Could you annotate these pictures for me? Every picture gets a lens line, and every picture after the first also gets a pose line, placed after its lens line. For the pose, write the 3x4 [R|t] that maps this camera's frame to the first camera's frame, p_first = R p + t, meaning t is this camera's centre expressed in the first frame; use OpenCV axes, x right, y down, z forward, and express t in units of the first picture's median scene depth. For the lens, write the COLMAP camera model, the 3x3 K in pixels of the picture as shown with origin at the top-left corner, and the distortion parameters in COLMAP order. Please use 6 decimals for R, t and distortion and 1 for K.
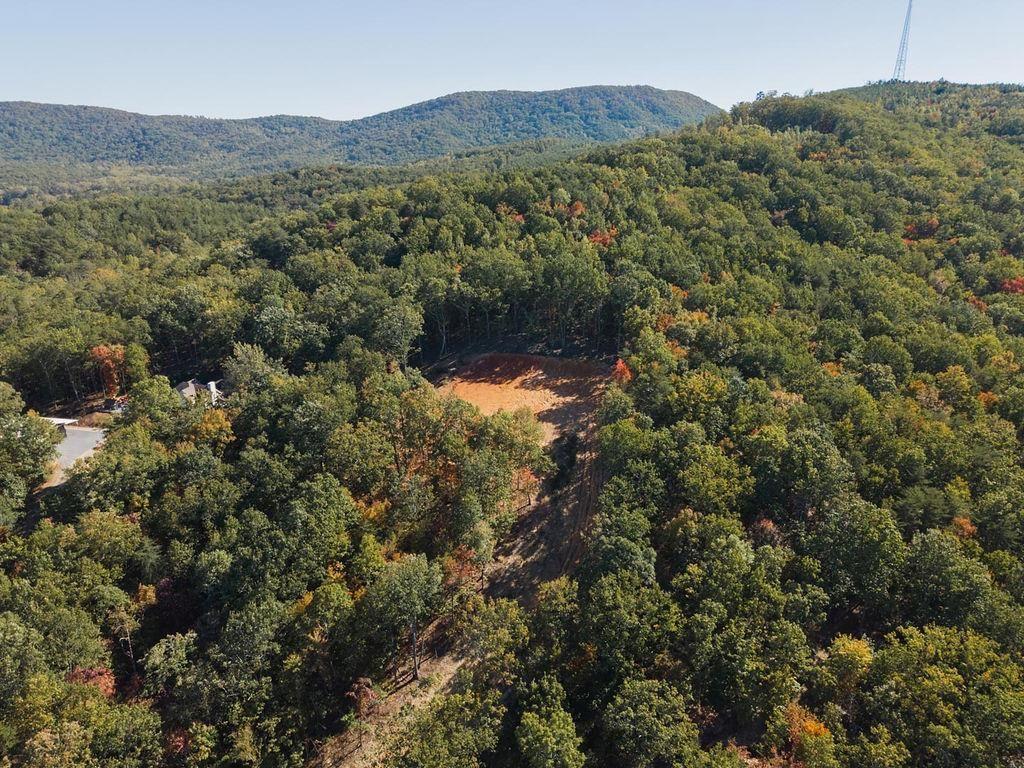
lens RADIAL K [[700.5, 0, 509.6], [0, 700.5, 386.8], [0, 0, 1]] dist [0.016467, -0.014321]
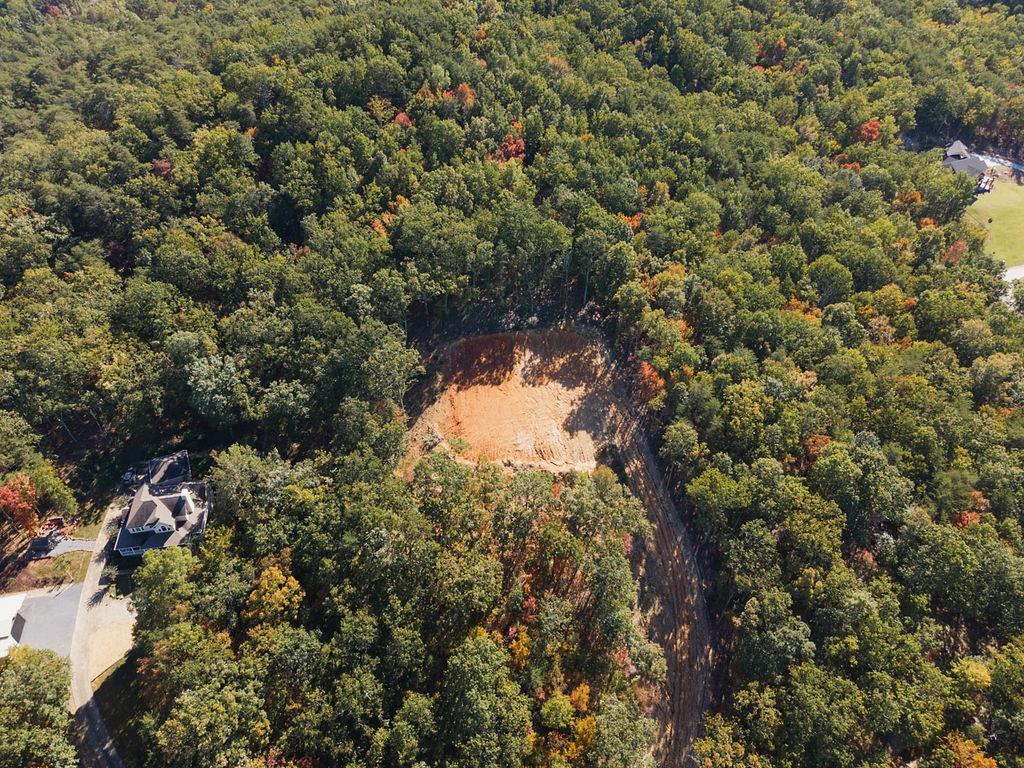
lens RADIAL K [[700.5, 0, 518.7], [0, 700.5, 377.4], [0, 0, 1]] dist [0.016467, -0.014321]
pose [[0.912070, -0.266184, 0.311889, -0.371833], [0.128652, 0.908004, 0.398719, -0.510033], [-0.389329, -0.323534, 0.862408, 0.246515]]
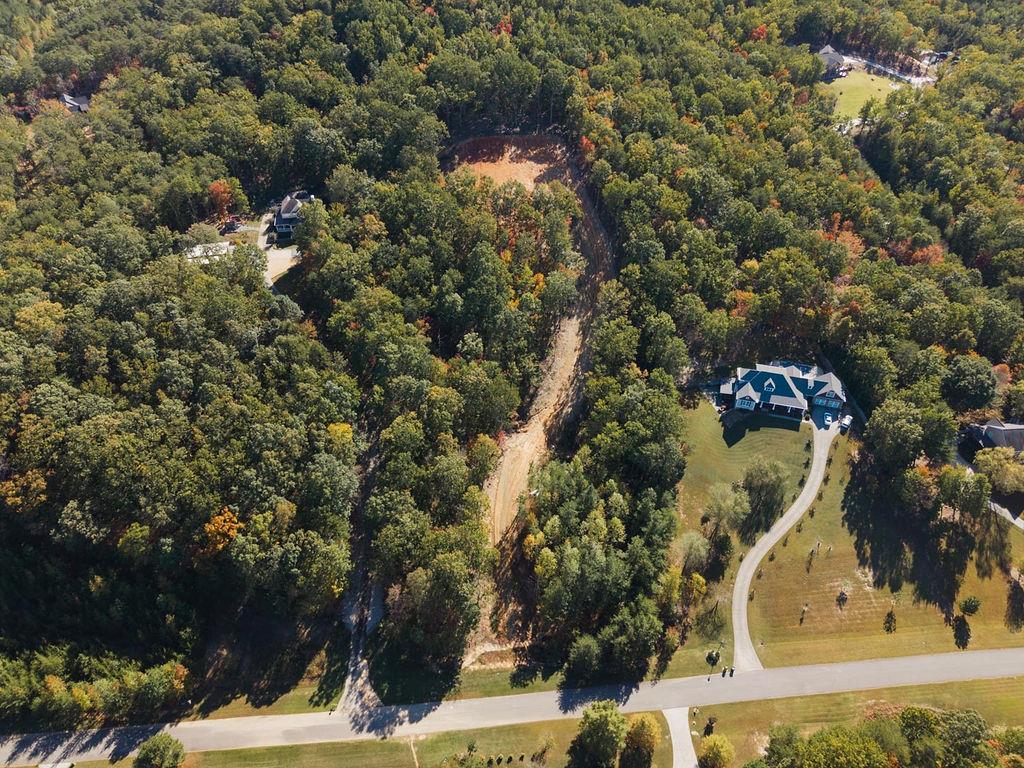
lens RADIAL K [[700.5, 0, 511.7], [0, 700.5, 386.1], [0, 0, 1]] dist [0.016467, -0.014321]
pose [[0.912842, -0.266910, 0.308996, -0.760635], [0.129585, 0.907018, 0.400657, -0.219614], [-0.387205, -0.325696, 0.862551, -0.615287]]
